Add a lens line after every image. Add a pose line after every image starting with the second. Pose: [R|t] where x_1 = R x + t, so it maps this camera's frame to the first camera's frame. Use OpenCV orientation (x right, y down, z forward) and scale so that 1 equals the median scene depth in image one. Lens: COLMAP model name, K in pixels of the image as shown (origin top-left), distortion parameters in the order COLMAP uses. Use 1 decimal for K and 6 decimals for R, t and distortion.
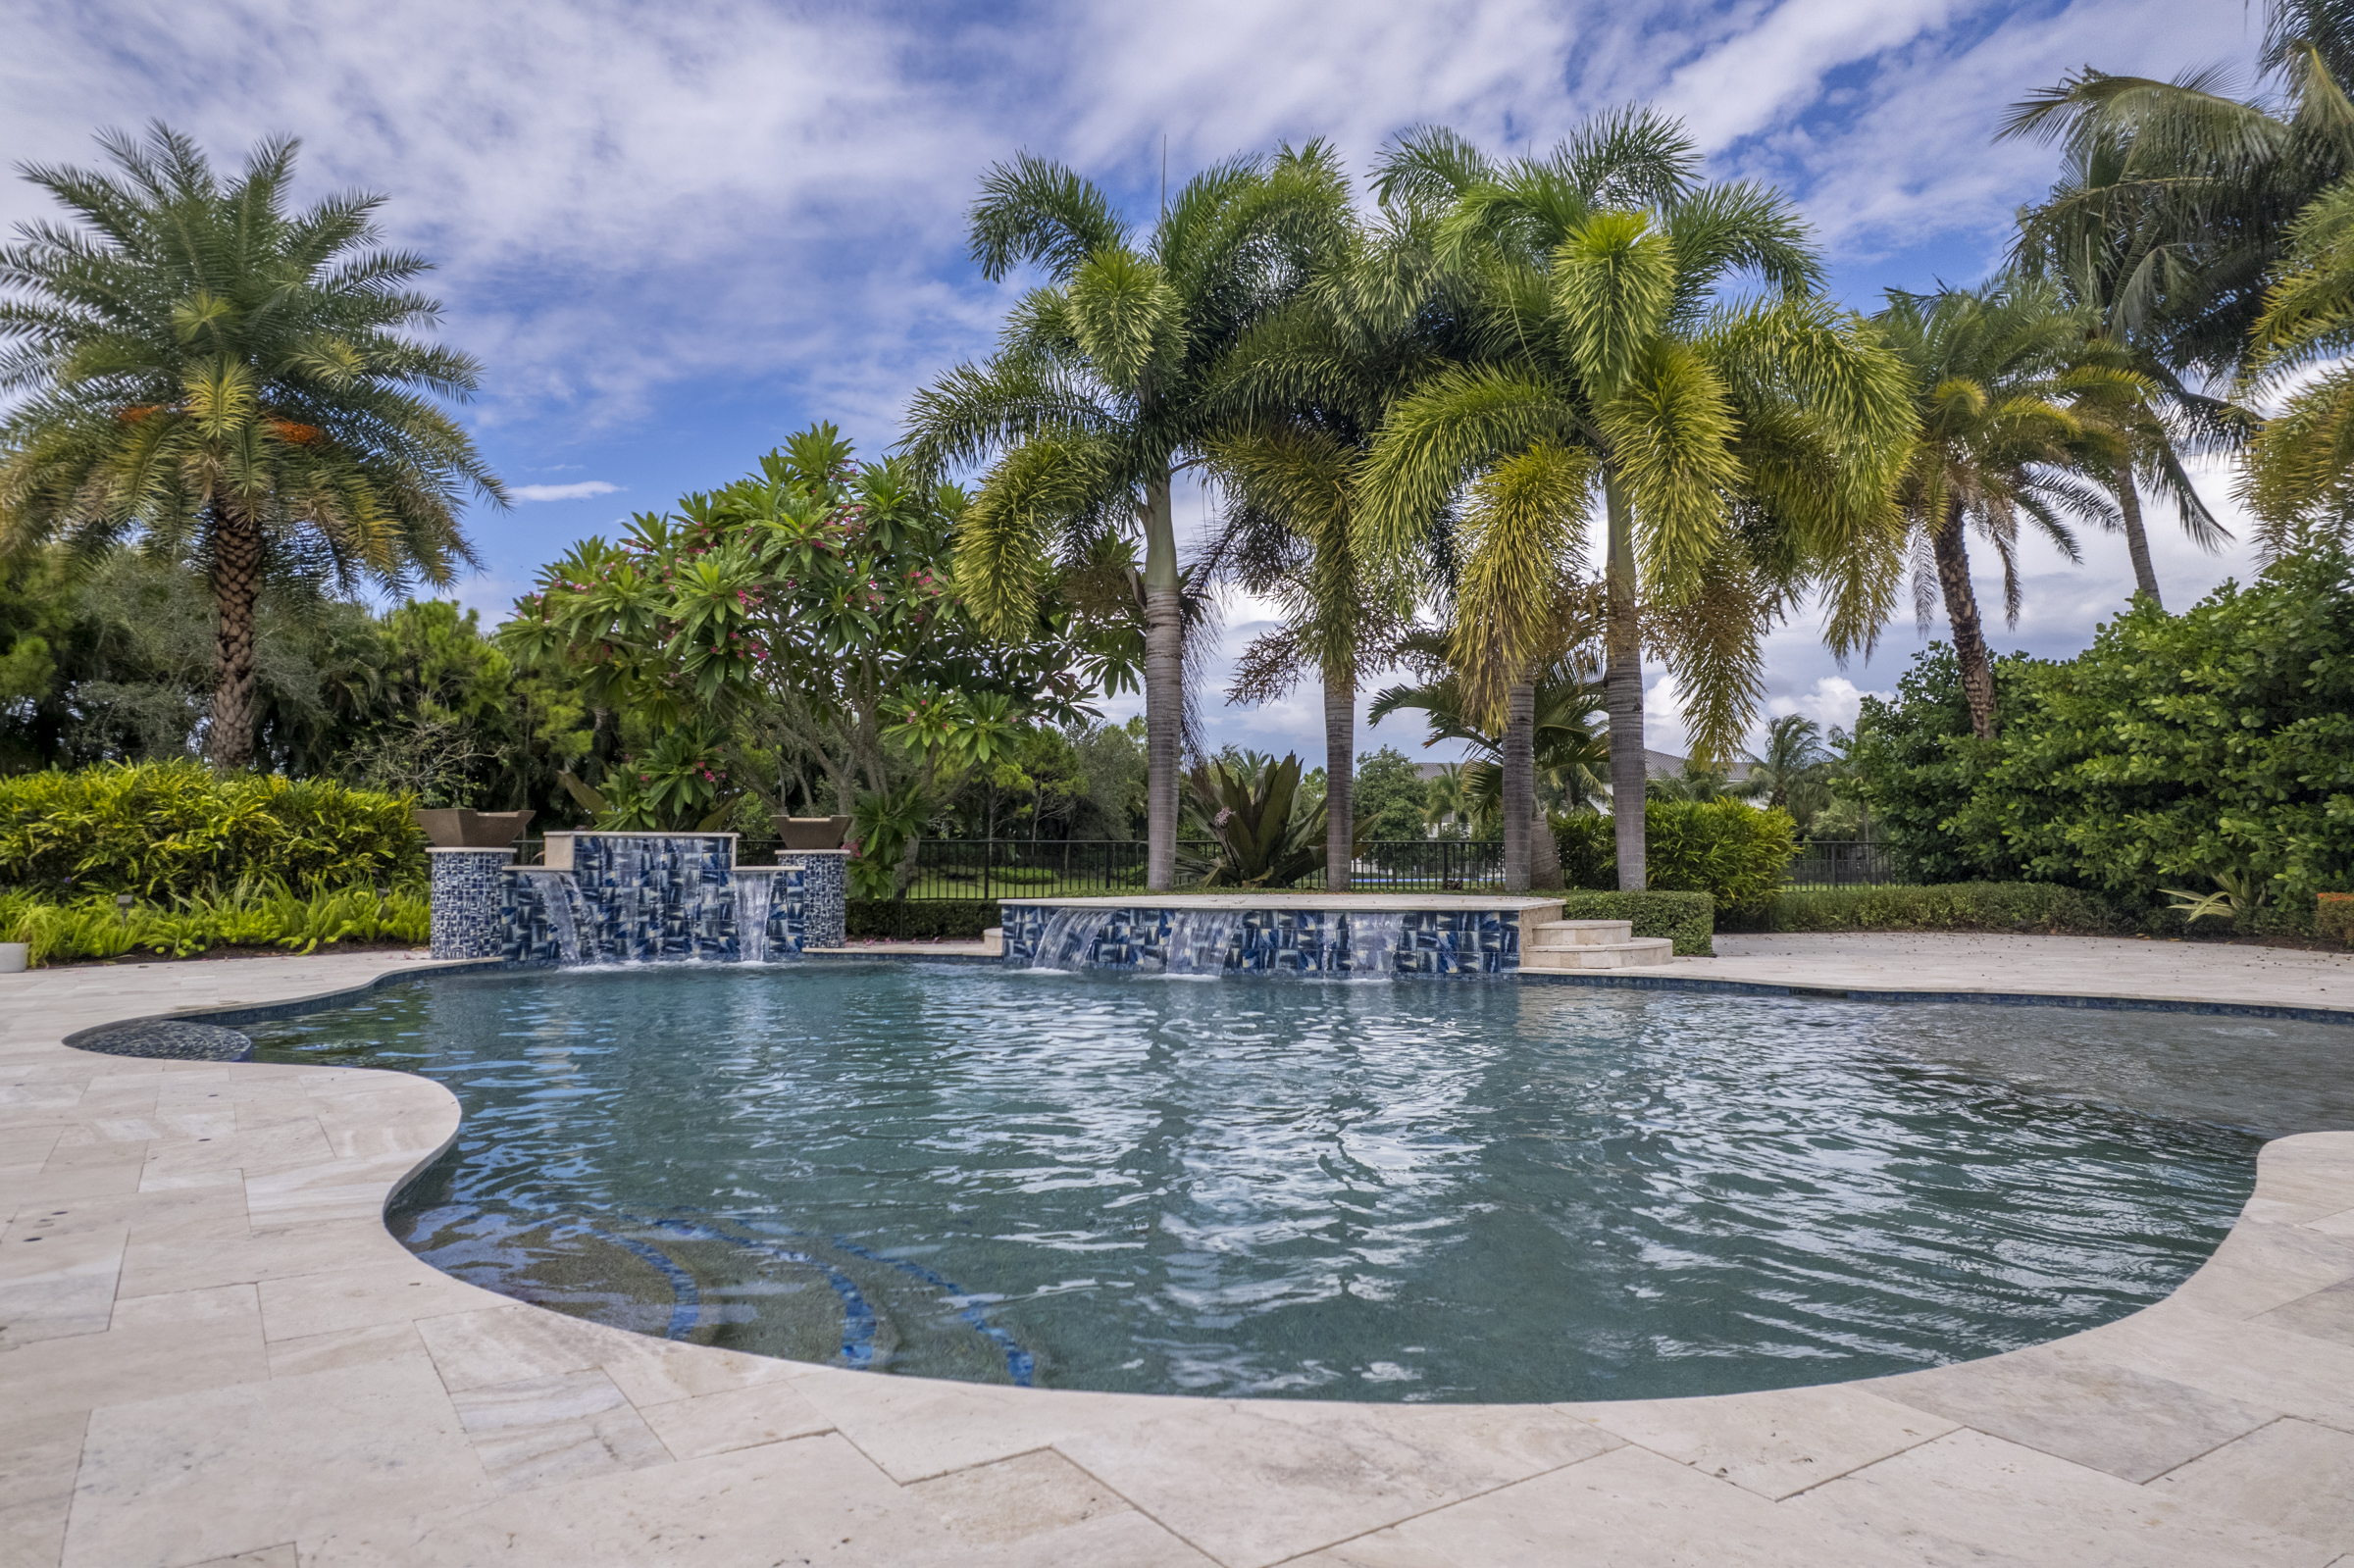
lens RADIAL K [[1465.4, 0, 1177.0], [0, 1465.4, 784.0], [0, 0, 1]] dist [-0.039842, 0.000516]
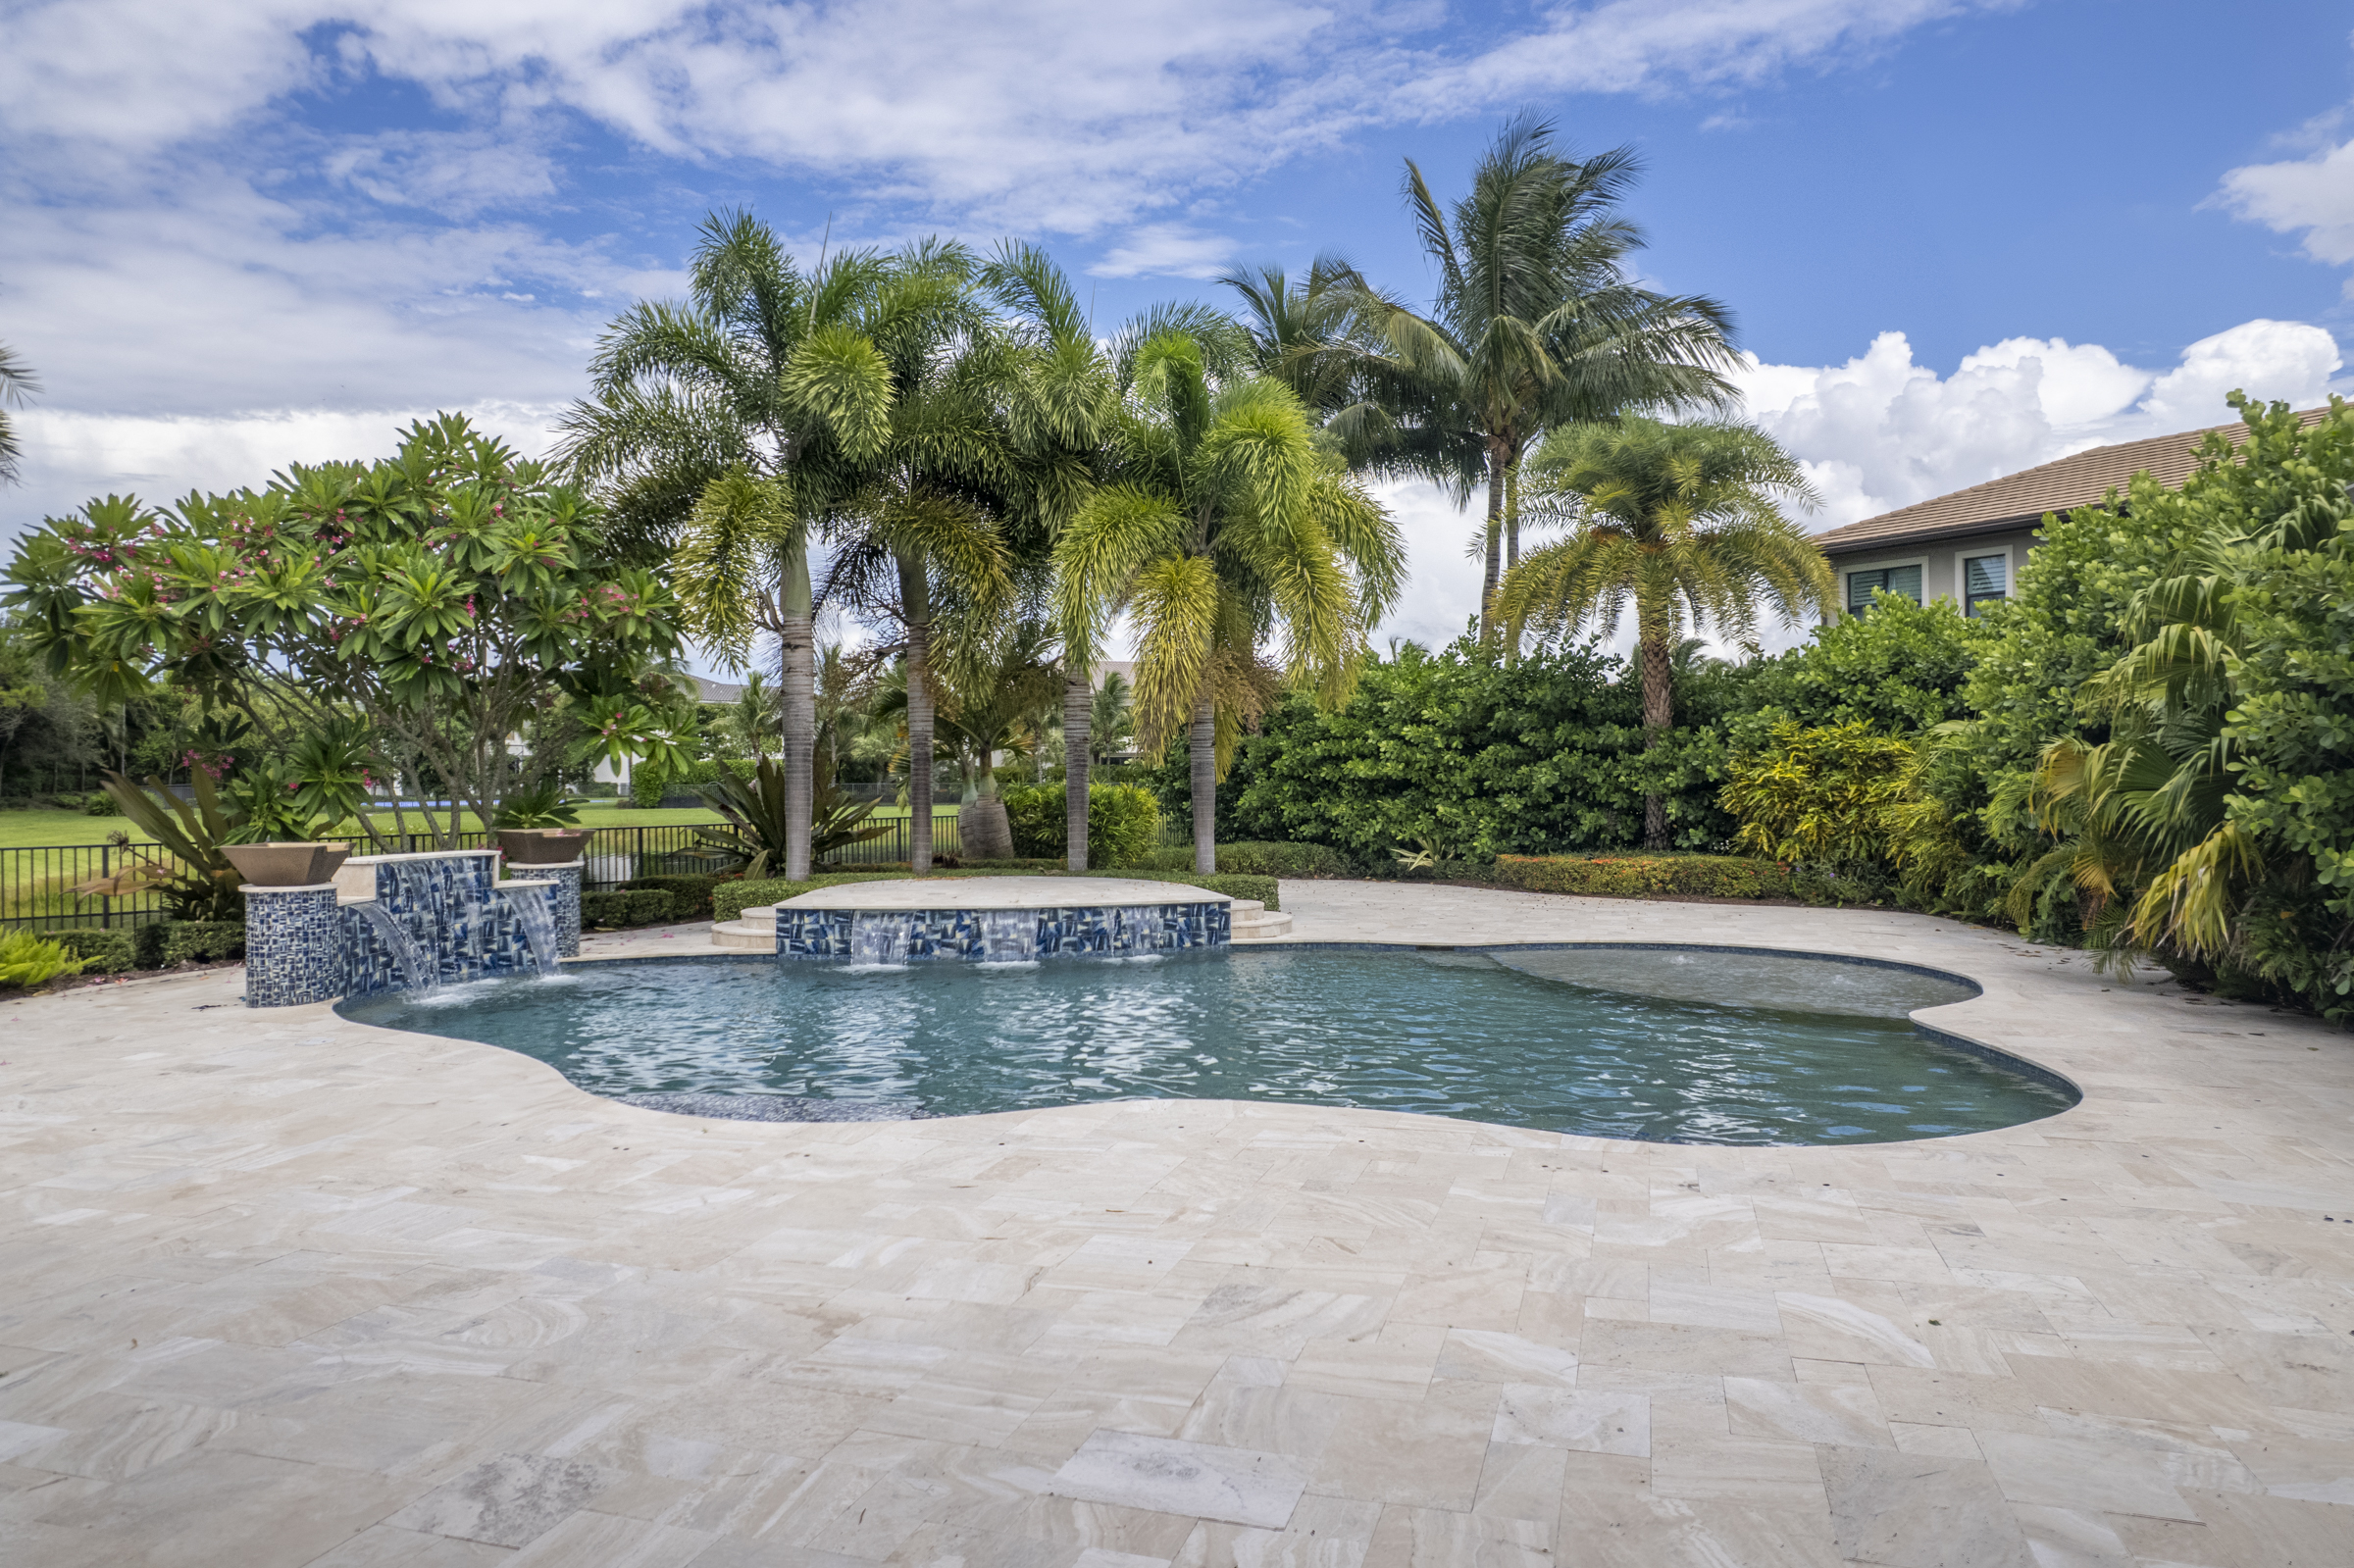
lens RADIAL K [[1481.0, 0, 1177.0], [0, 1481.0, 784.0], [0, 0, 1]] dist [-0.056939, 0.000694]
pose [[0.773160, -0.004888, 0.634192, -0.582915], [-0.035387, 0.998080, 0.050834, -0.080757], [-0.633223, -0.061745, 0.771502, -0.072610]]
